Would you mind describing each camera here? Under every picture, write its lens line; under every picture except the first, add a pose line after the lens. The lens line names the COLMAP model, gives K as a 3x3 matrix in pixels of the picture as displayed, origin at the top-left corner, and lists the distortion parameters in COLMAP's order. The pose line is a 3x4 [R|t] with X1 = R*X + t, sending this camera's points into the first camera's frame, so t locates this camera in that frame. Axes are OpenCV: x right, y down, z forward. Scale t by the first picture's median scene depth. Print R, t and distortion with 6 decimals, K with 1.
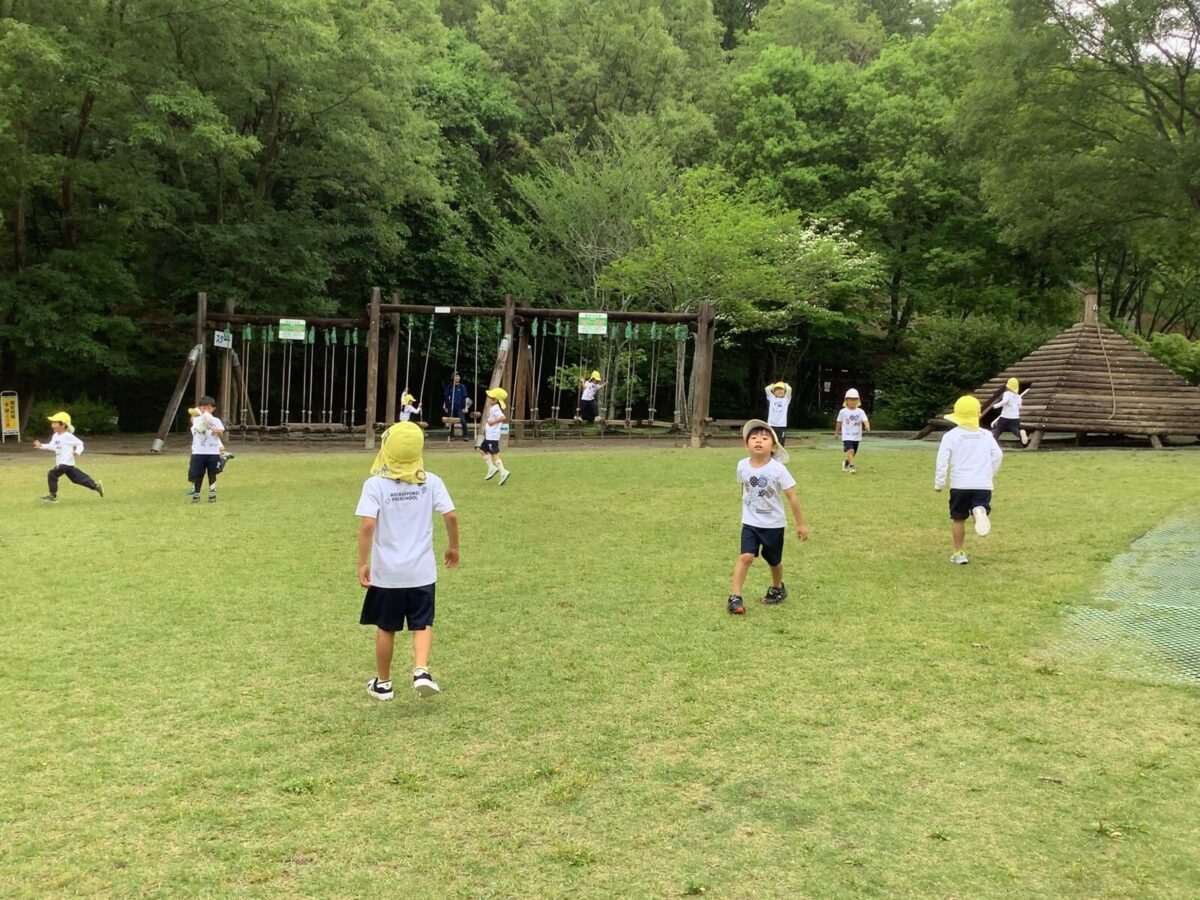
lens RADIAL K [[1152.2, 0, 604.3], [0, 1152.2, 435.5], [0, 0, 1]] dist [0.061356, 0.000000]
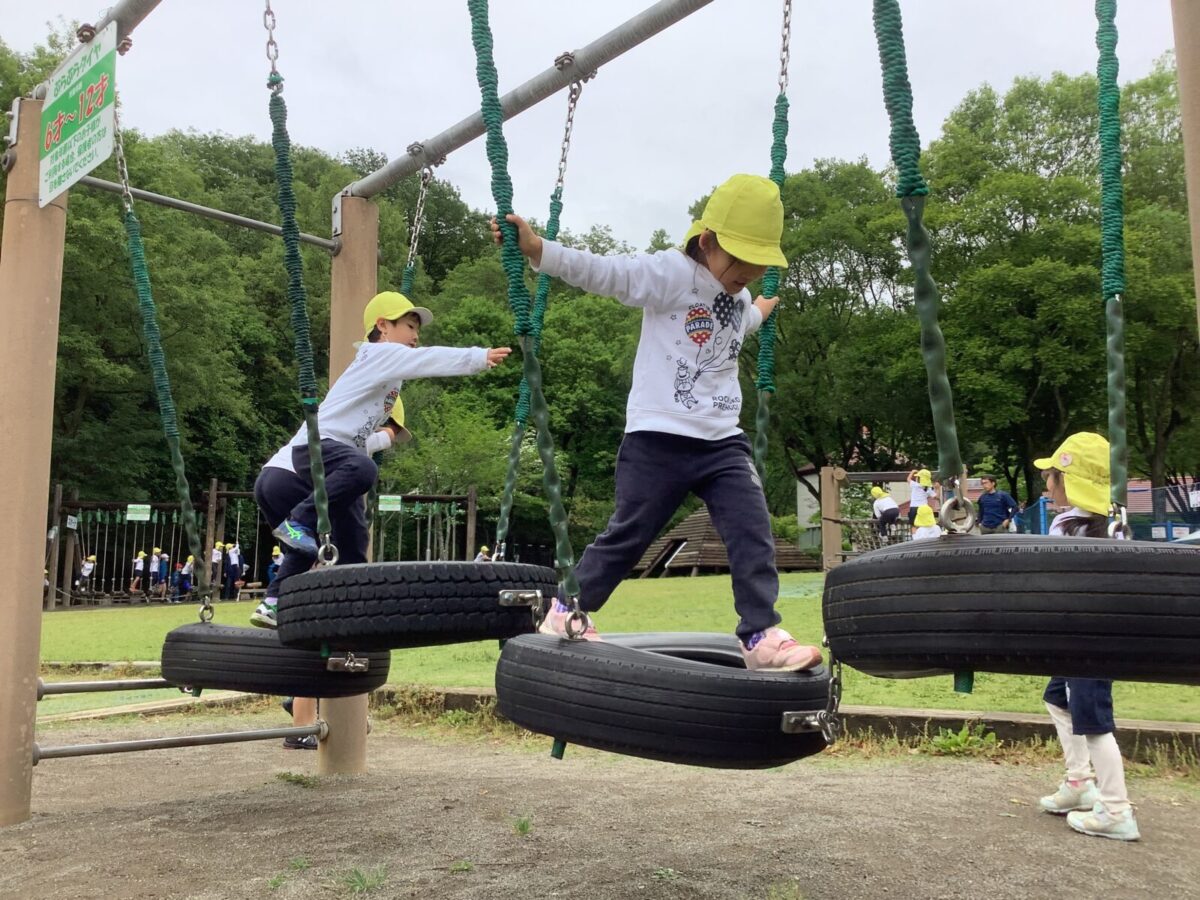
lens RADIAL K [[1104.3, 0, 594.5], [0, 1104.3, 452.7], [0, 0, 1]] dist [0.007755, 0.000000]
pose [[0.952361, 0.002921, 0.304960, -0.110686], [0.044165, 0.988093, -0.147385, 0.029852], [-0.301759, 0.153833, 0.940892, -0.200473]]
